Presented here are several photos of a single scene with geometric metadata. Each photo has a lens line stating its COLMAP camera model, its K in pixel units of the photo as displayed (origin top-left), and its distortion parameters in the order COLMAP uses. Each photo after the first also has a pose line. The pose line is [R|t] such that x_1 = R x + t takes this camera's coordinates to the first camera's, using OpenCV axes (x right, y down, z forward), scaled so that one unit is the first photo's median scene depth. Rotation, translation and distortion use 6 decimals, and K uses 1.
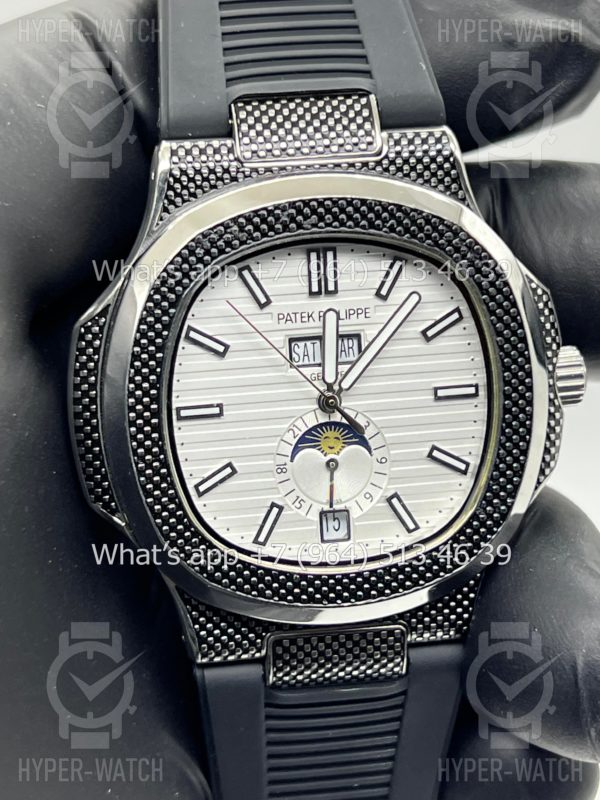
lens RADIAL K [[1881.9, 0, 301.0], [0, 1881.9, 404.1], [0, 0, 1]] dist [0.214684, 0.000000]
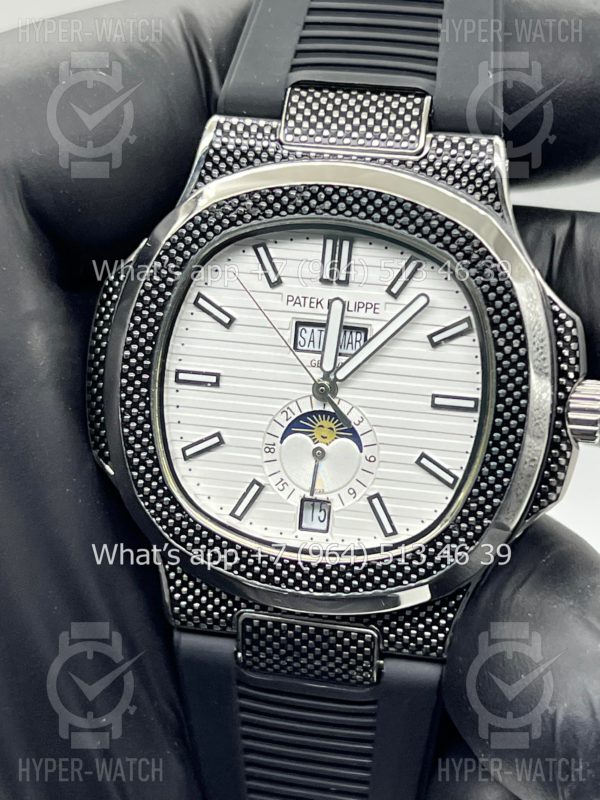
lens RADIAL K [[1881.9, 0, 301.0], [0, 1881.9, 398.8], [0, 0, 1]] dist [0.214684, 0.000000]
pose [[0.935413, 0.162384, -0.314062, 0.317861], [-0.177418, 0.983939, -0.019686, 0.025244], [0.305821, 0.074135, 0.949198, 0.047083]]
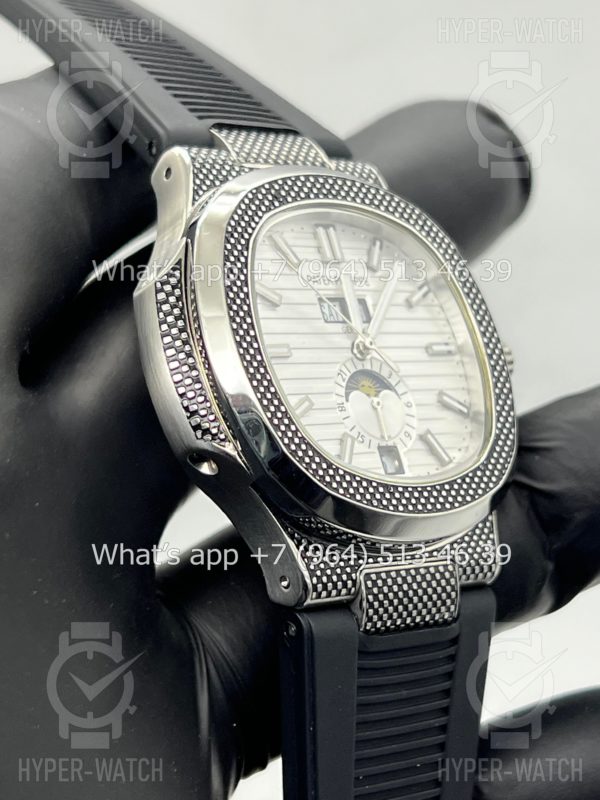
lens RADIAL K [[1881.9, 0, 297.9], [0, 1881.9, 397.3], [0, 0, 1]] dist [0.214684, 0.000000]
pose [[0.851486, -0.036982, 0.523071, -0.595293], [0.271949, 0.884023, -0.380194, 0.432428], [-0.448347, 0.465979, 0.762790, 0.187990]]
